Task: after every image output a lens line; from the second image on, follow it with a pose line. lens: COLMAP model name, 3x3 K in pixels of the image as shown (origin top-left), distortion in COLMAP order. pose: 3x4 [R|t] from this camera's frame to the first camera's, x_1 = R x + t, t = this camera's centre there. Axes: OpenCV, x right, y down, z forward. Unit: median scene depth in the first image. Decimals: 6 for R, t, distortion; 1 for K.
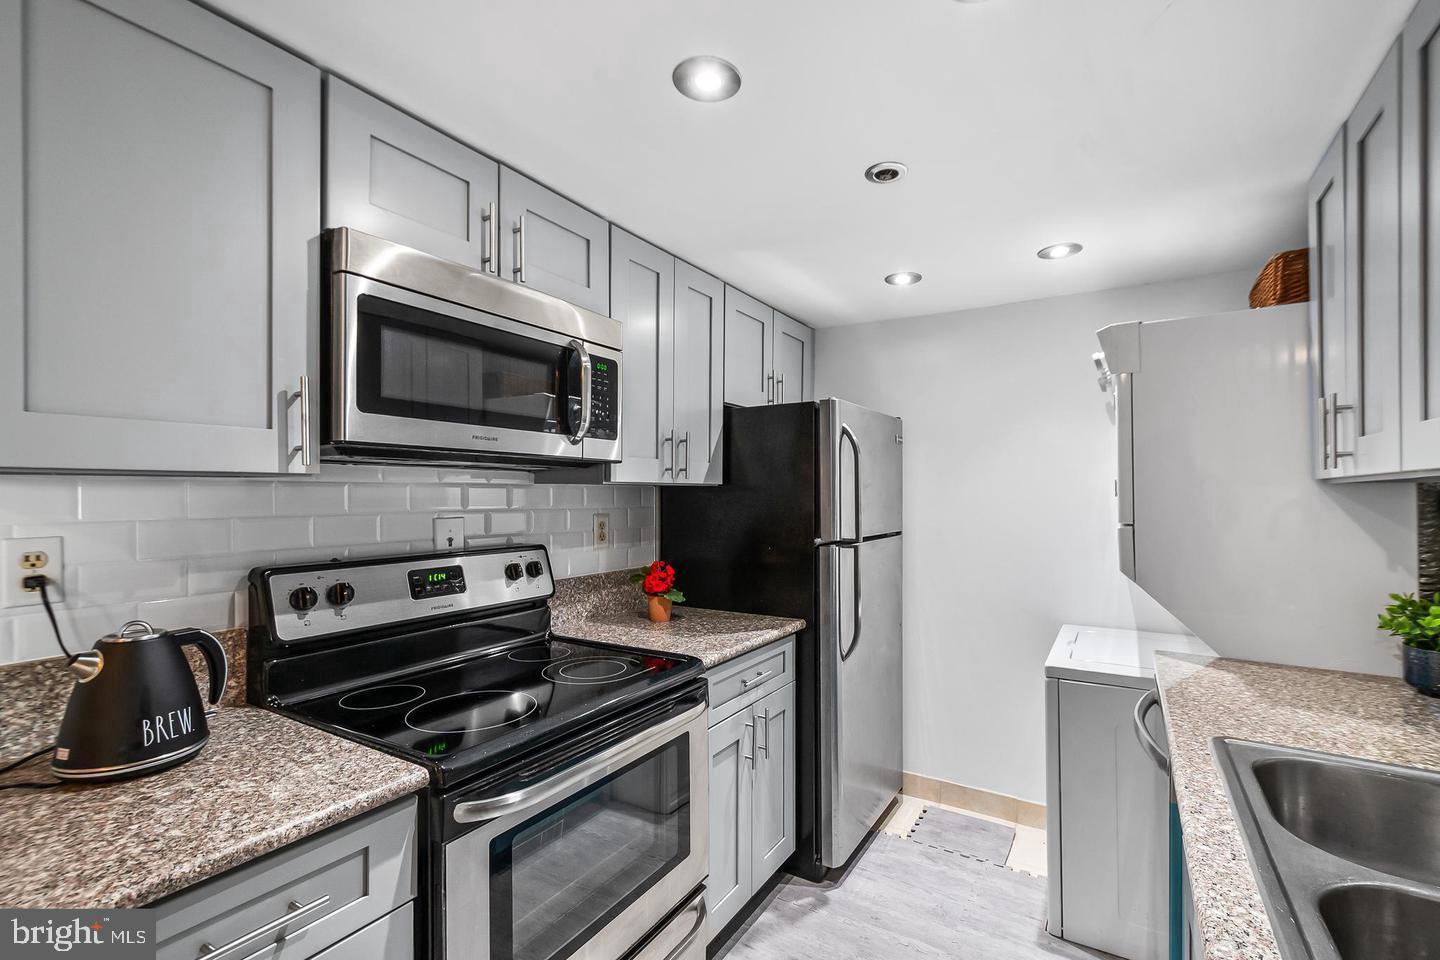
lens RADIAL K [[638.8, 0, 721.9], [0, 638.8, 489.5], [0, 0, 1]] dist [0.002082, 0.000310]
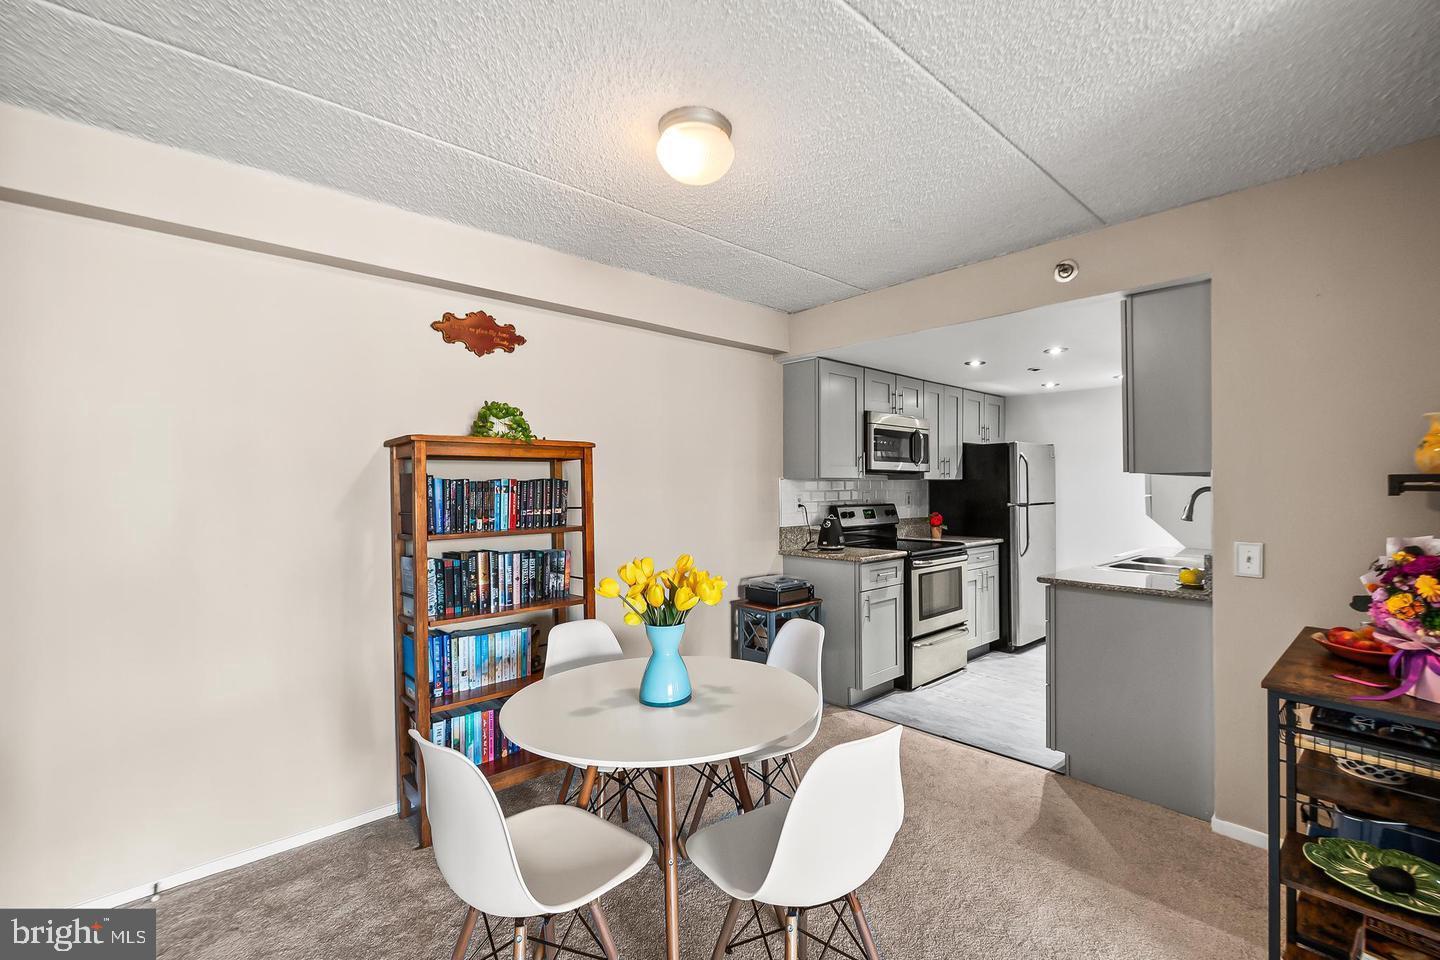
lens RADIAL K [[638.8, 0, 722.0], [0, 638.8, 481.7], [0, 0, 1]] dist [0.002082, 0.000310]
pose [[0.965715, -0.007354, -0.259501, -0.254229], [0.007007, 0.999973, -0.002266, -0.001378], [0.259511, 0.000370, 0.965740, -1.515934]]
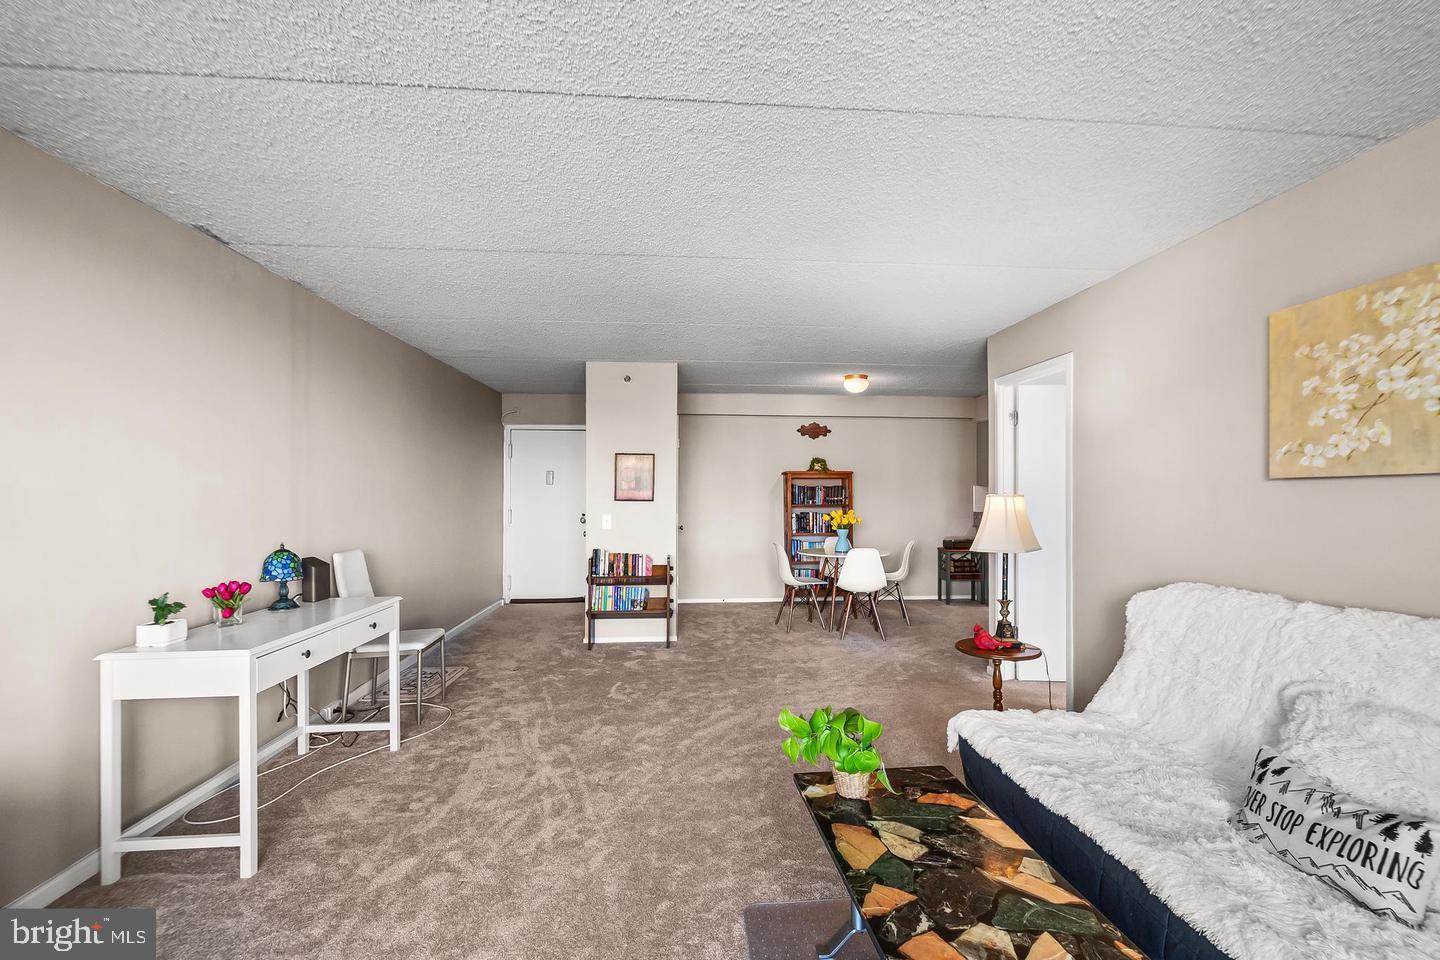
lens RADIAL K [[638.8, 0, 721.0], [0, 638.8, 488.3], [0, 0, 1]] dist [0.002082, 0.000310]
pose [[0.599789, -0.002646, -0.800153, 1.344277], [-0.000373, 0.999994, -0.003586, 0.011779], [0.800158, 0.002449, 0.599785, -2.816810]]
